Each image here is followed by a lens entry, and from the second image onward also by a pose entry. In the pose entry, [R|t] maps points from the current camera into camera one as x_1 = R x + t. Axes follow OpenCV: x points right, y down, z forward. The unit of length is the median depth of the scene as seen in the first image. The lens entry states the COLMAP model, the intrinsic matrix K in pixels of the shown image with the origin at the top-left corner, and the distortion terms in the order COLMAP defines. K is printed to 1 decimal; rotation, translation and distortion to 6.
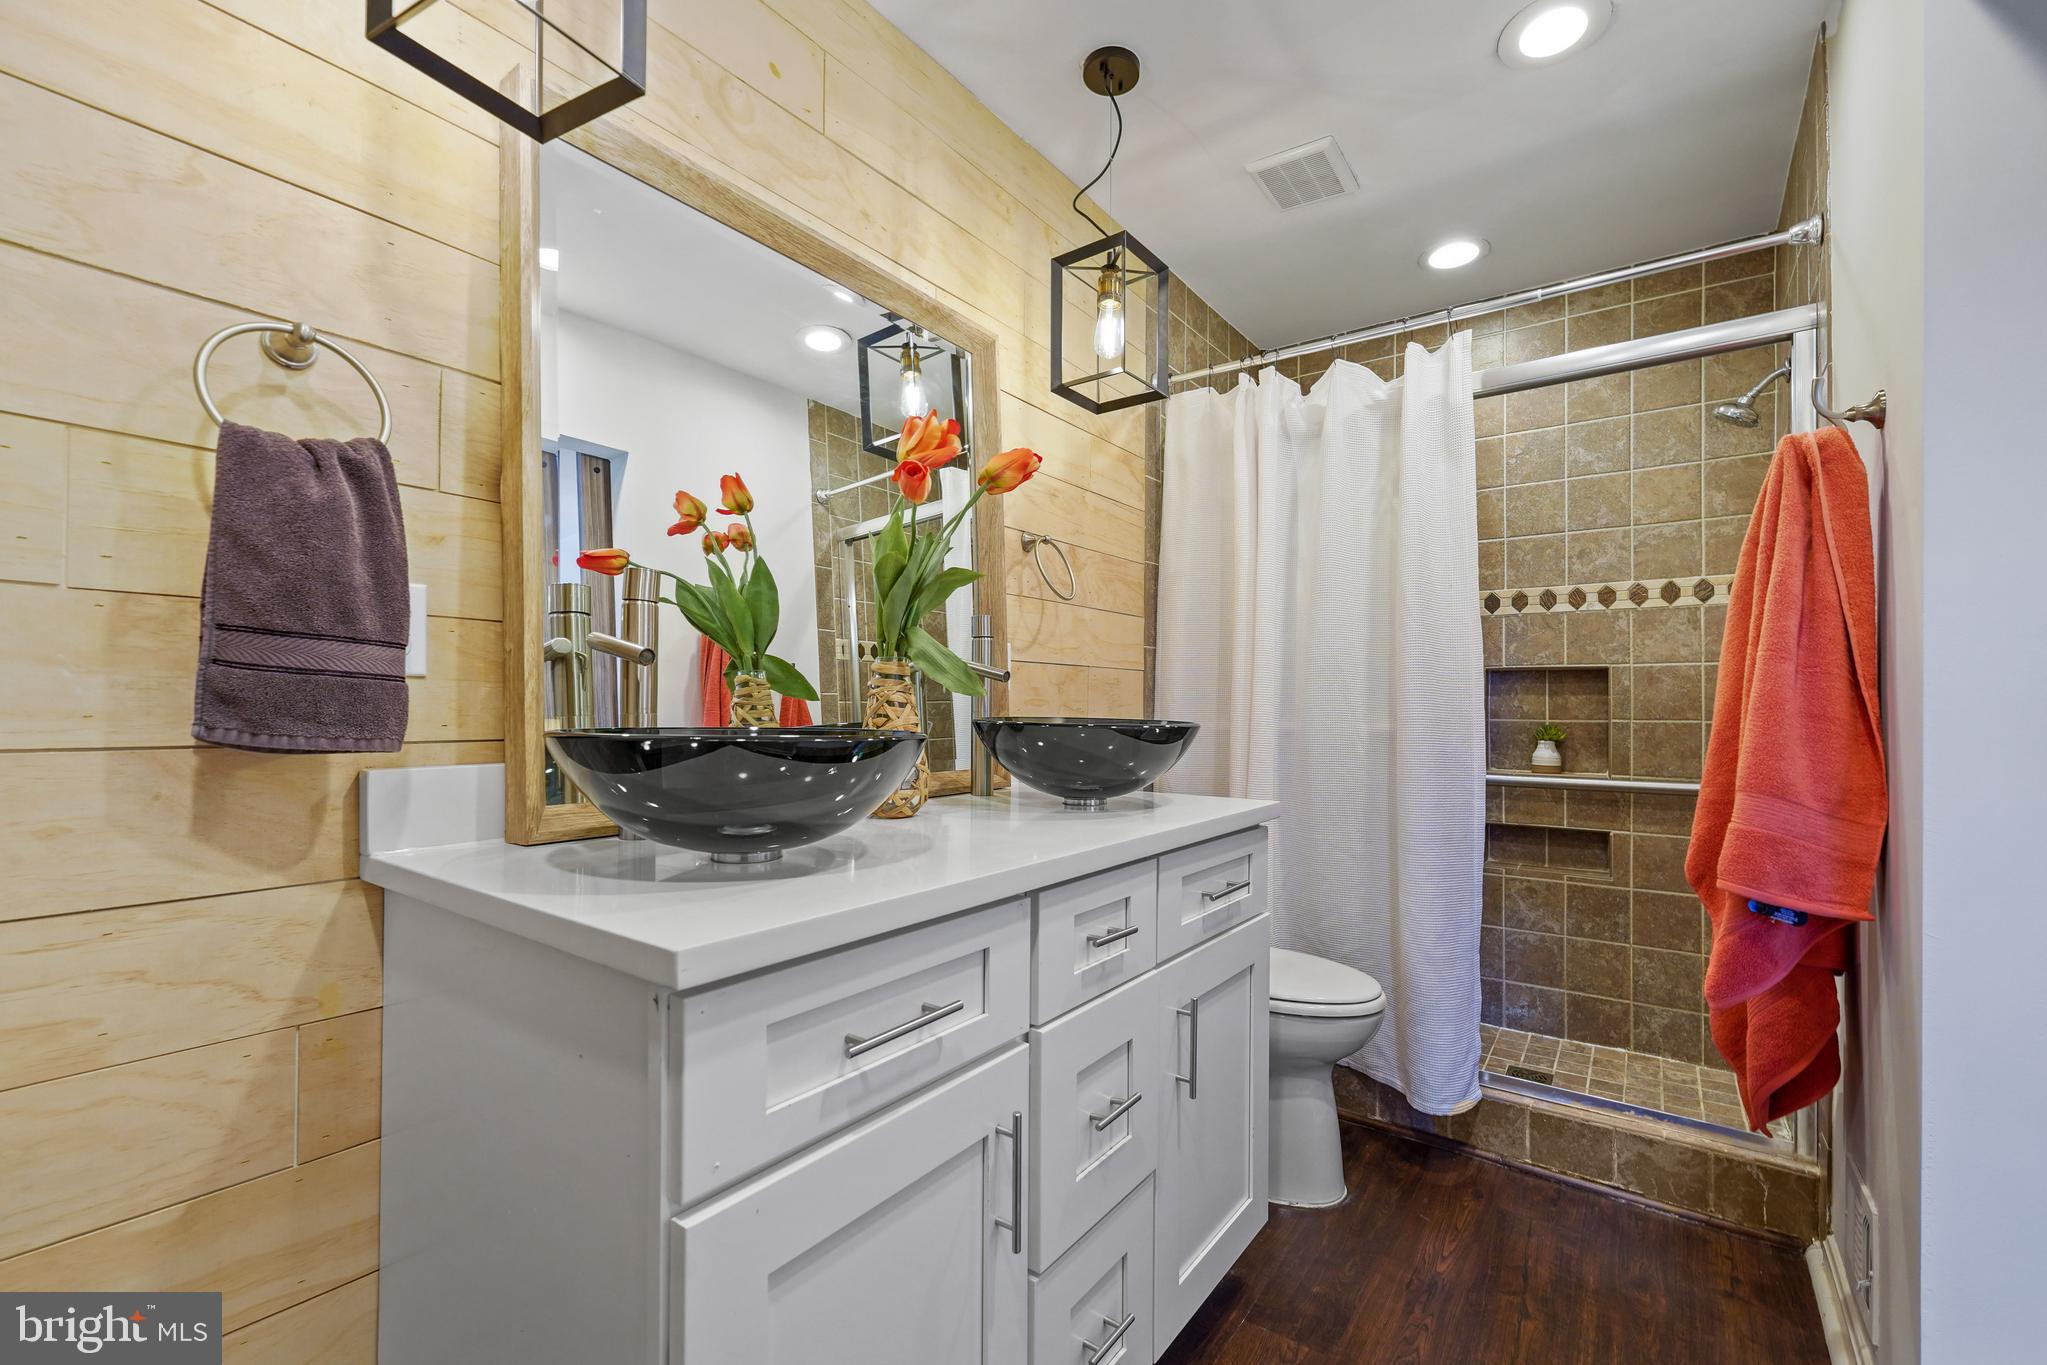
lens RADIAL K [[858.1, 0, 1060.7], [0, 858.1, 698.0], [0, 0, 1]] dist [-0.001396, -0.000183]
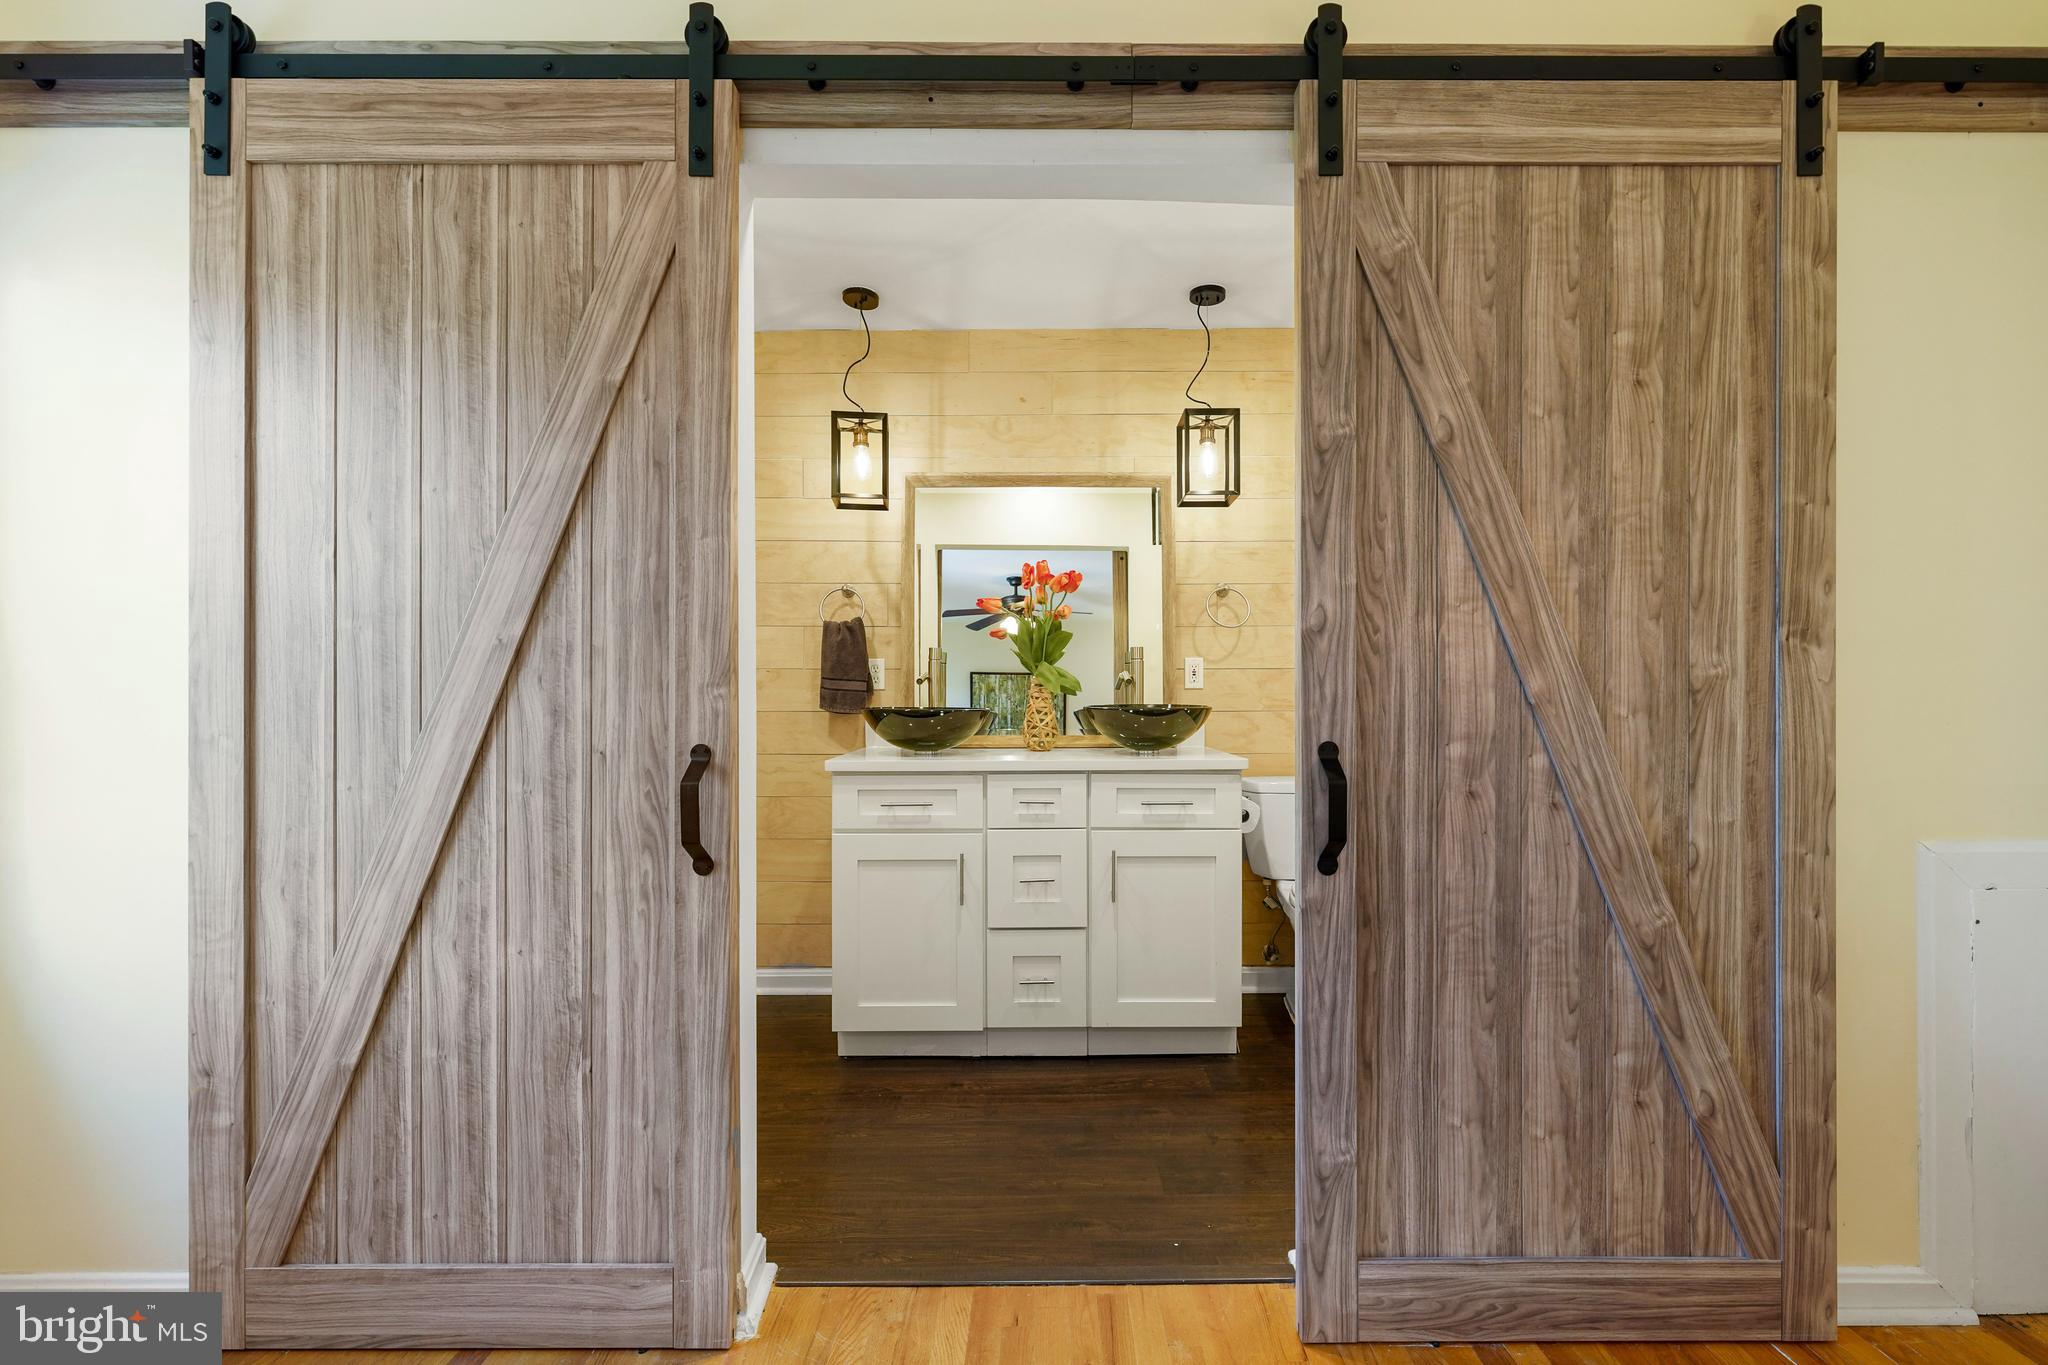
lens RADIAL K [[858.5, 0, 1061.2], [0, 858.5, 698.1], [0, 0, 1]] dist [-0.001396, -0.000183]
pose [[0.583680, -0.009019, -0.811934, 1.920872], [0.010833, 0.999936, -0.003319, 0.021085], [0.811912, -0.006858, 0.583740, -0.227999]]
